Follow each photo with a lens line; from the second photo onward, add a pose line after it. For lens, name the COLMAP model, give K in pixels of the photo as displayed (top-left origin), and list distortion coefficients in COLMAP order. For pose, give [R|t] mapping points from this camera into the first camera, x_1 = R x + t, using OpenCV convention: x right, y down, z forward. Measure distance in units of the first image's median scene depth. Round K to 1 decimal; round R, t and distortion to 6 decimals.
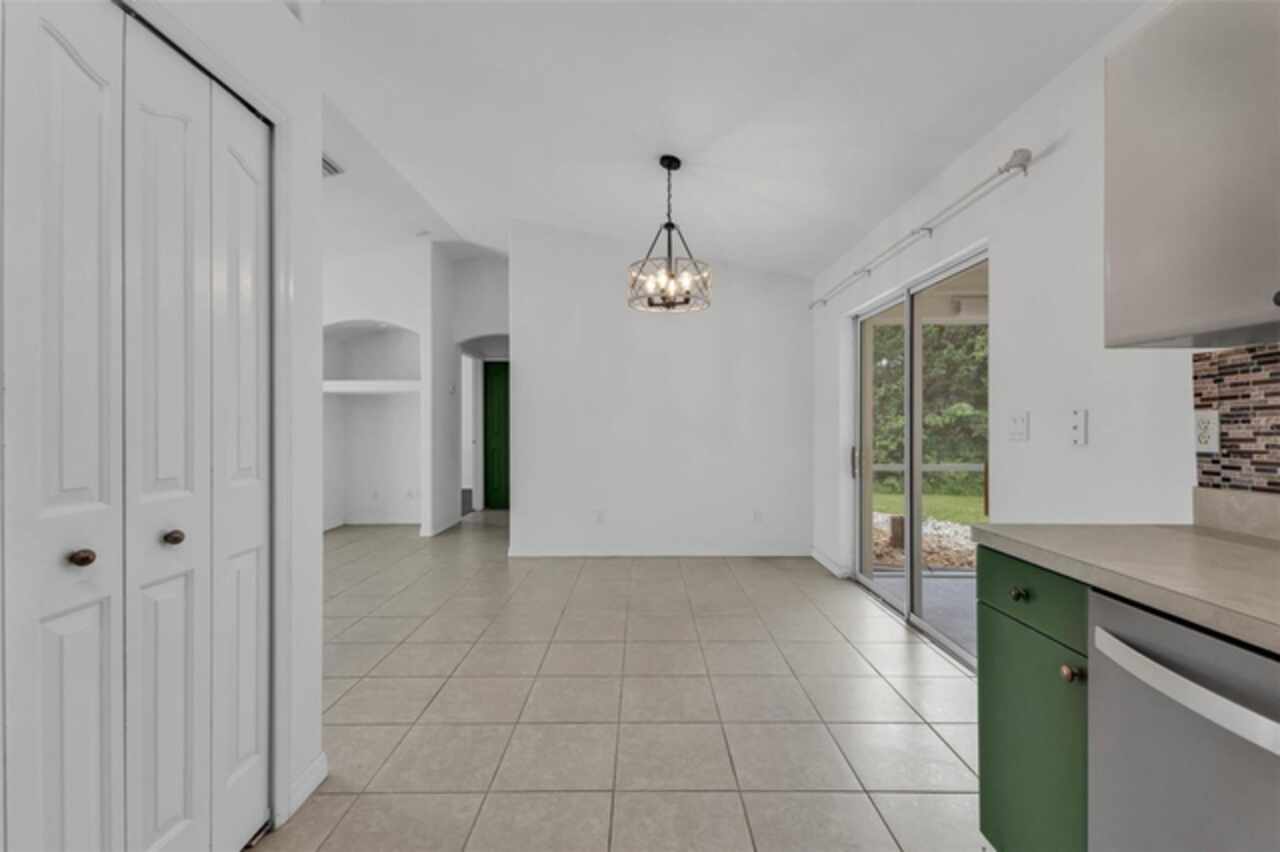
lens RADIAL K [[546.7, 0, 694.0], [0, 546.7, 423.4], [0, 0, 1]] dist [0.001240, -0.000002]
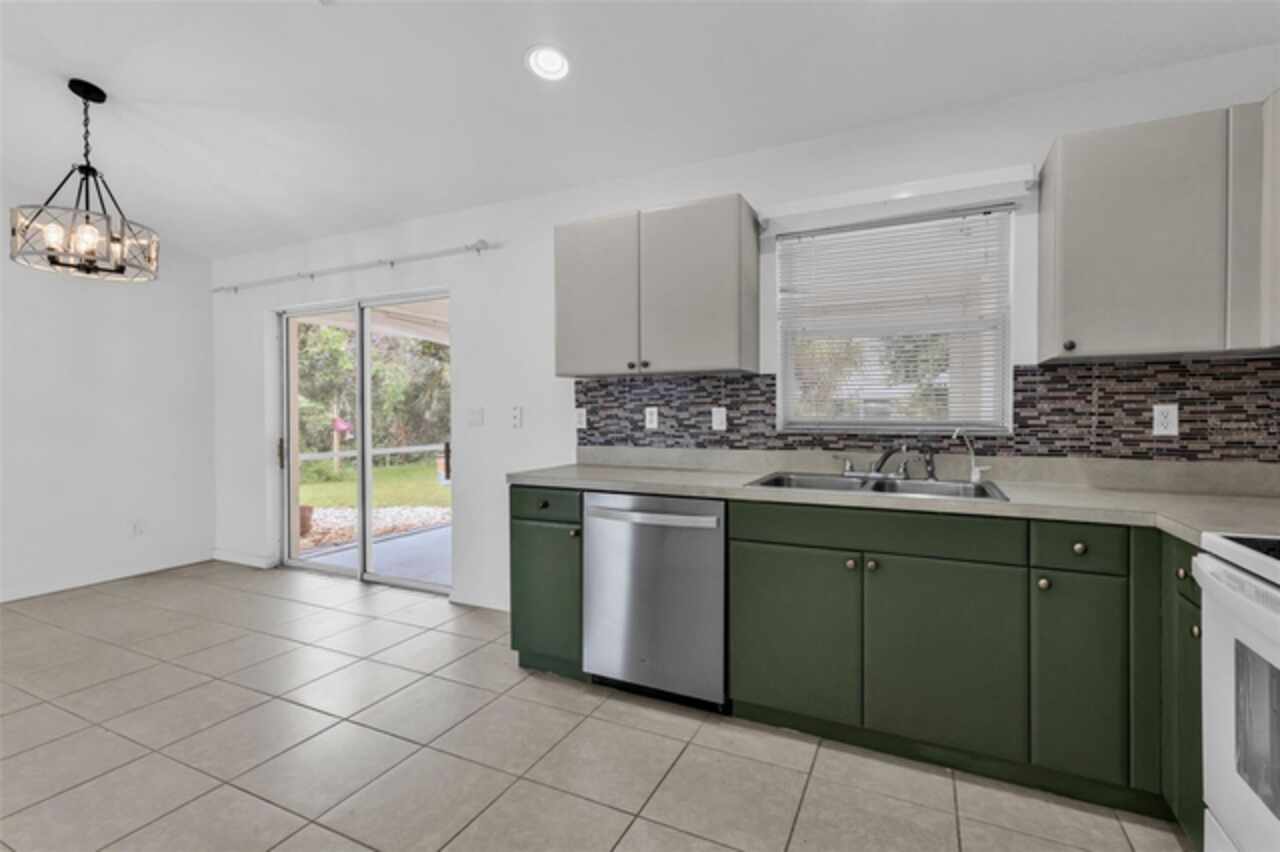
lens RADIAL K [[550.5, 0, 594.4], [0, 550.5, 418.0], [0, 0, 1]] dist [0.002266, 0.000416]
pose [[0.516365, -0.008431, 0.856327, -0.823996], [0.004012, 0.999964, 0.007426, -0.002059], [-0.856359, -0.000399, 0.516380, -0.125022]]
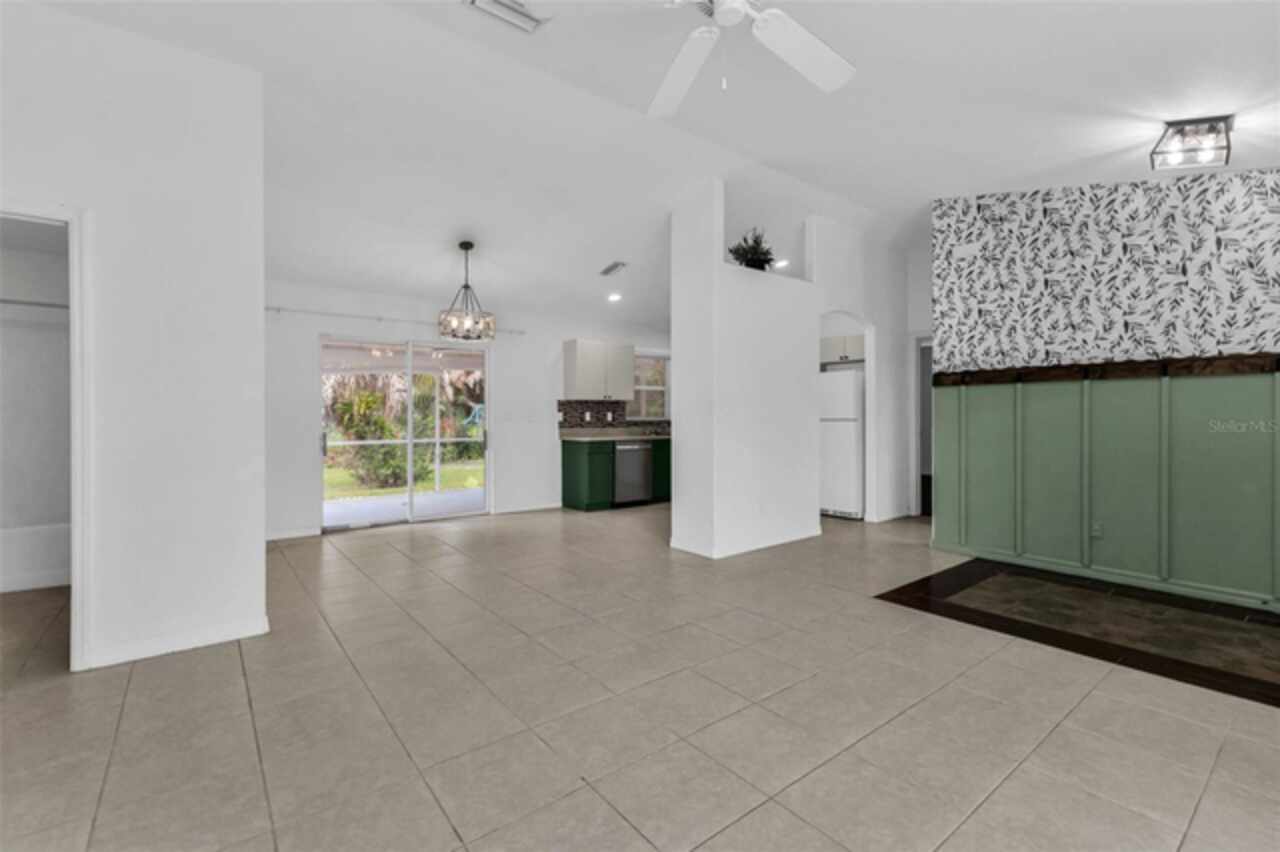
lens RADIAL K [[556.8, 0, 642.6], [0, 556.8, 418.1], [0, 0, 1]] dist [0.002967, -0.000751]
pose [[-0.551139, -0.001755, 0.834412, -3.522249], [0.003309, 0.999985, 0.004288, 0.006752], [-0.834407, 0.005124, -0.551125, 3.068199]]
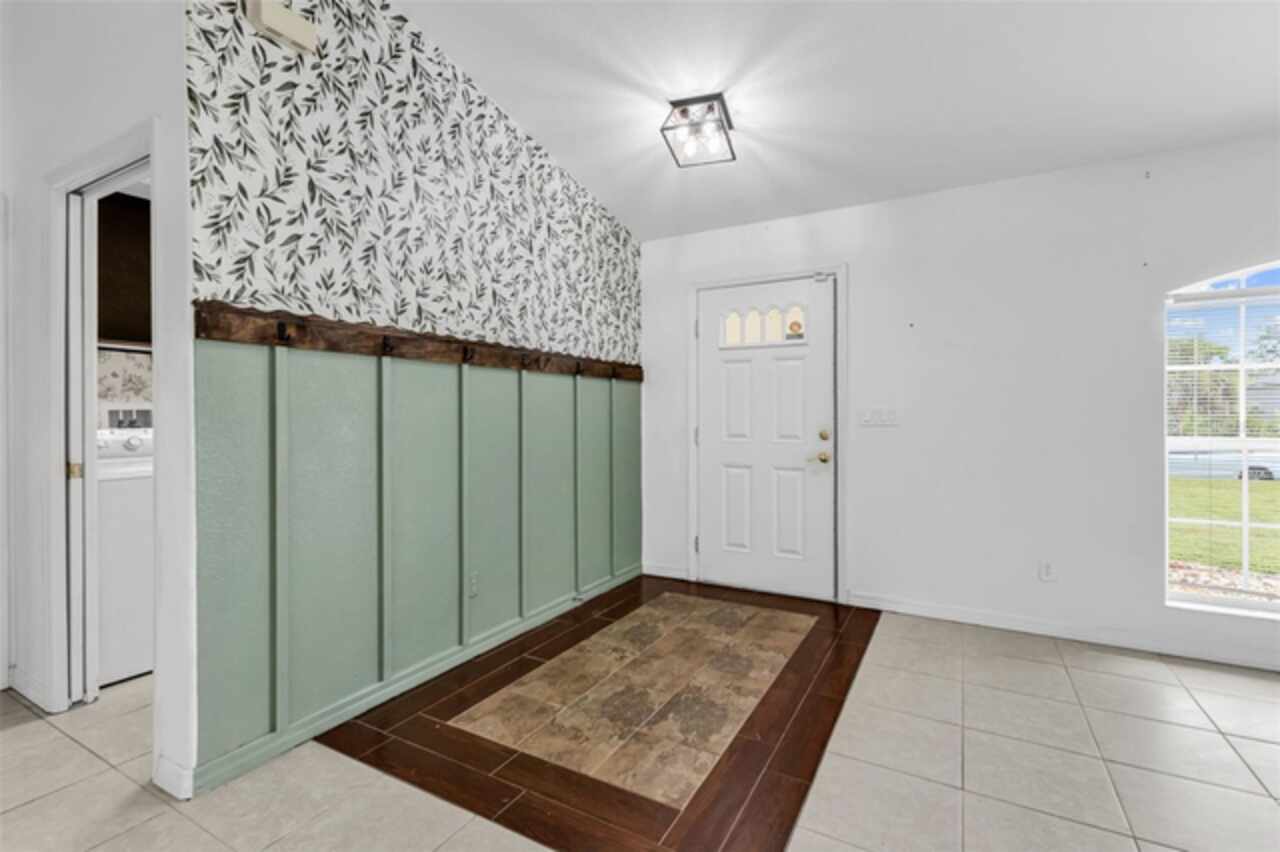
lens RADIAL K [[563.1, 0, 646.7], [0, 563.1, 413.6], [0, 0, 1]] dist [0.010977, -0.000523]
pose [[-0.559367, 0.002972, -0.828915, -1.296897], [0.004545, 0.999990, 0.000519, 0.001970], [0.828907, -0.003477, -0.559375, 1.293970]]
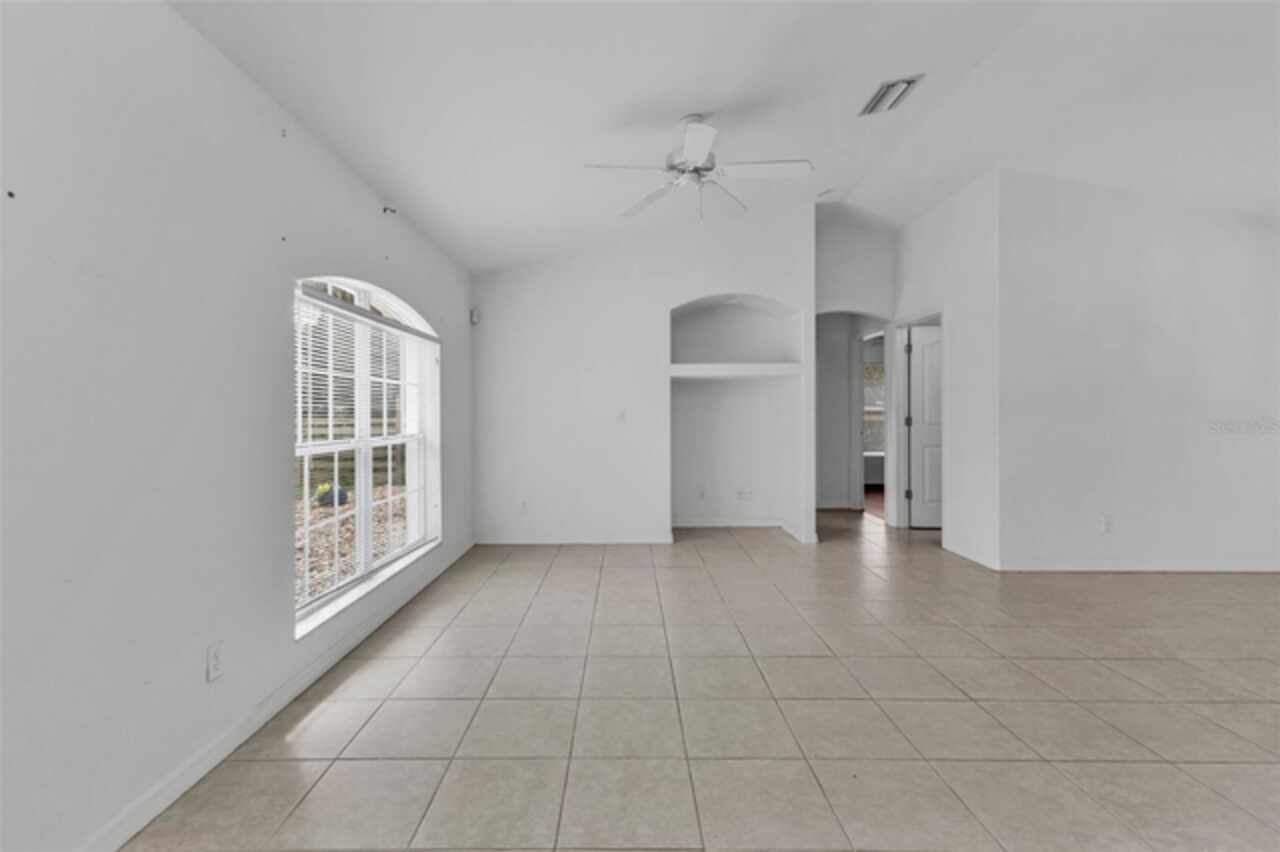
lens RADIAL K [[576.9, 0, 639.8], [0, 576.9, 414.1], [0, 0, 1]] dist [0.001926, 0.000153]
pose [[0.996665, -0.001027, -0.081593, -2.655130], [0.001116, 0.999999, 0.001045, -0.001988], [0.081592, -0.001133, 0.996665, 0.121332]]
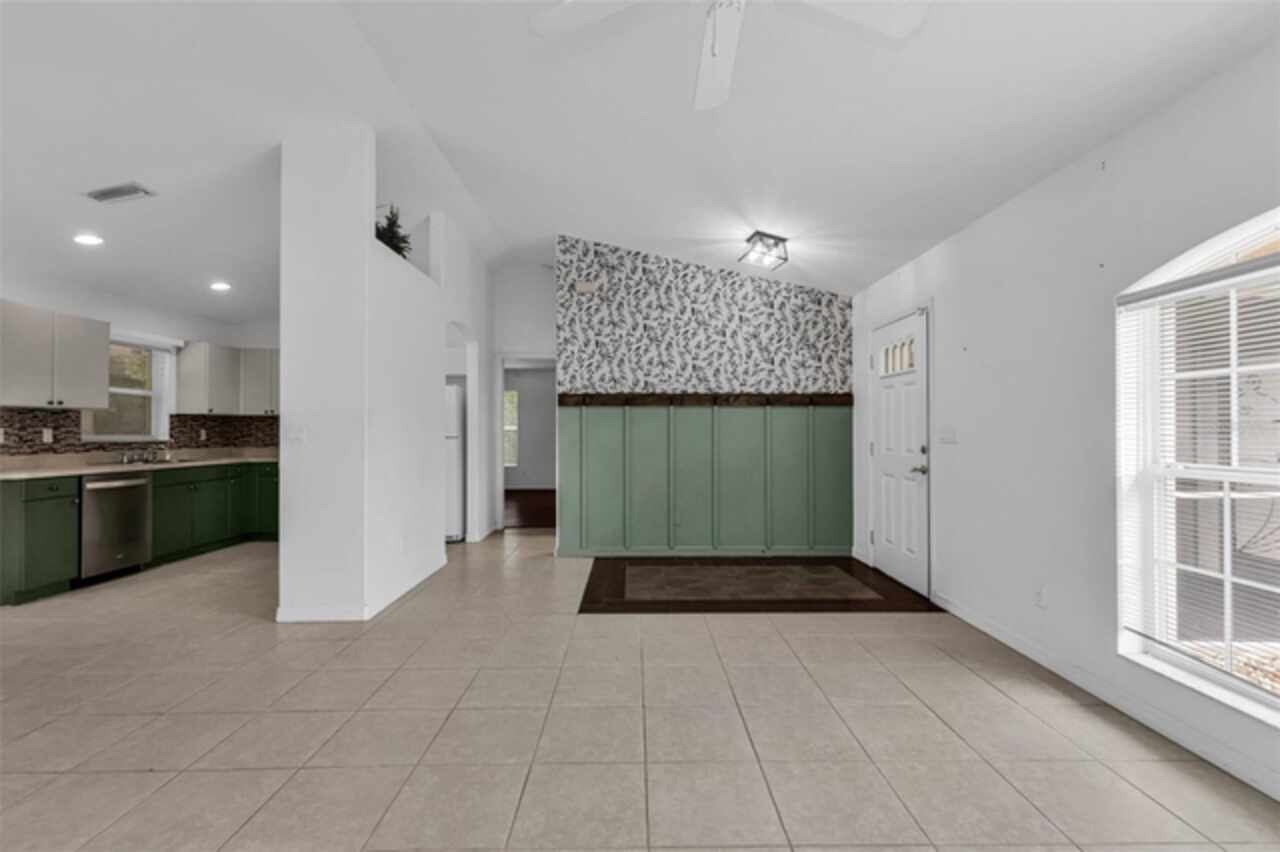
lens RADIAL K [[552.7, 0, 645.2], [0, 552.7, 425.7], [0, 0, 1]] dist [0.001132, -0.000672]
pose [[-0.997764, 0.003873, 0.066720, -2.527618], [0.003192, 0.999942, -0.010310, 0.002910], [-0.066756, -0.010074, -0.997718, 3.297845]]
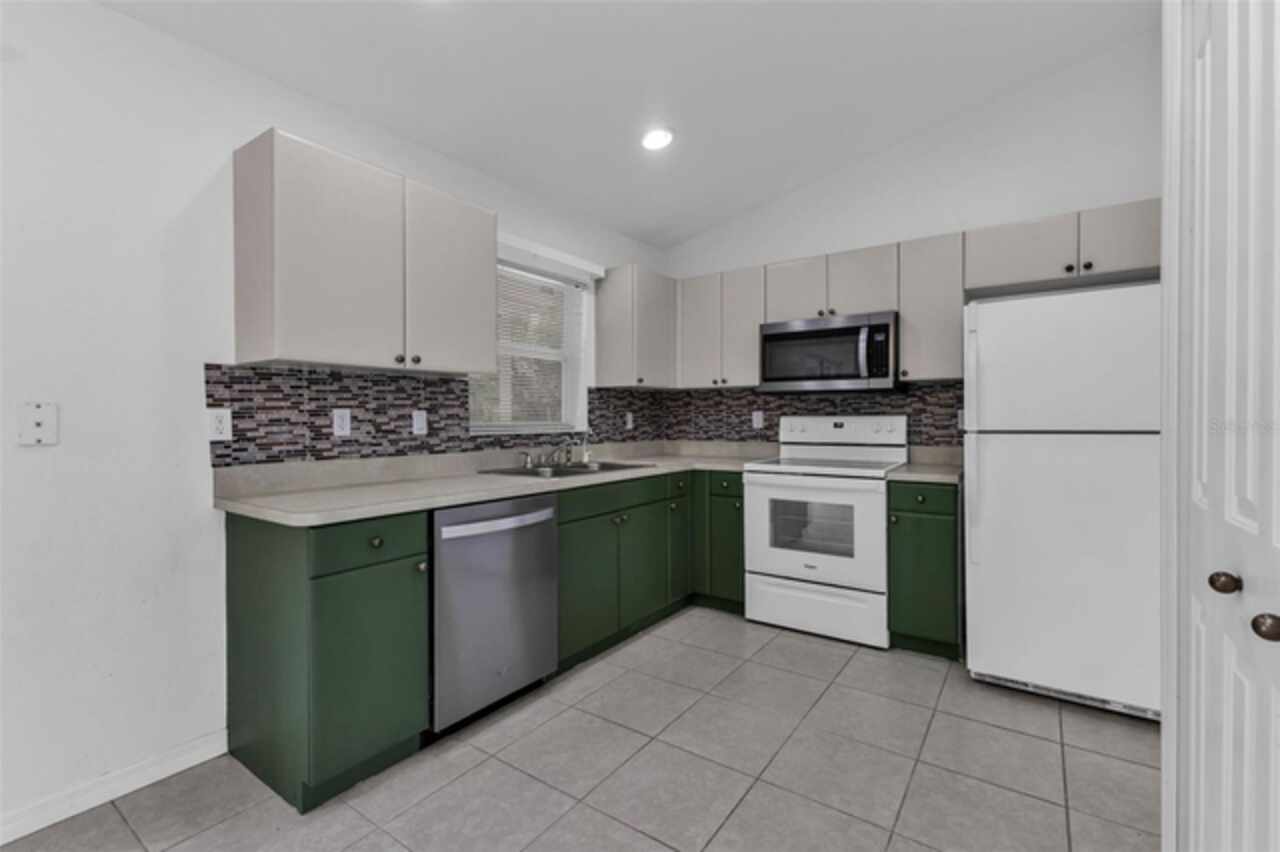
lens RADIAL K [[561.8, 0, 654.2], [0, 561.8, 421.5], [0, 0, 1]] dist [0.001972, 0.000053]
pose [[-0.774737, -0.002907, 0.632277, -0.714338], [0.002965, 0.999962, 0.008230, -0.000536], [-0.632276, 0.008251, -0.774699, 1.370092]]
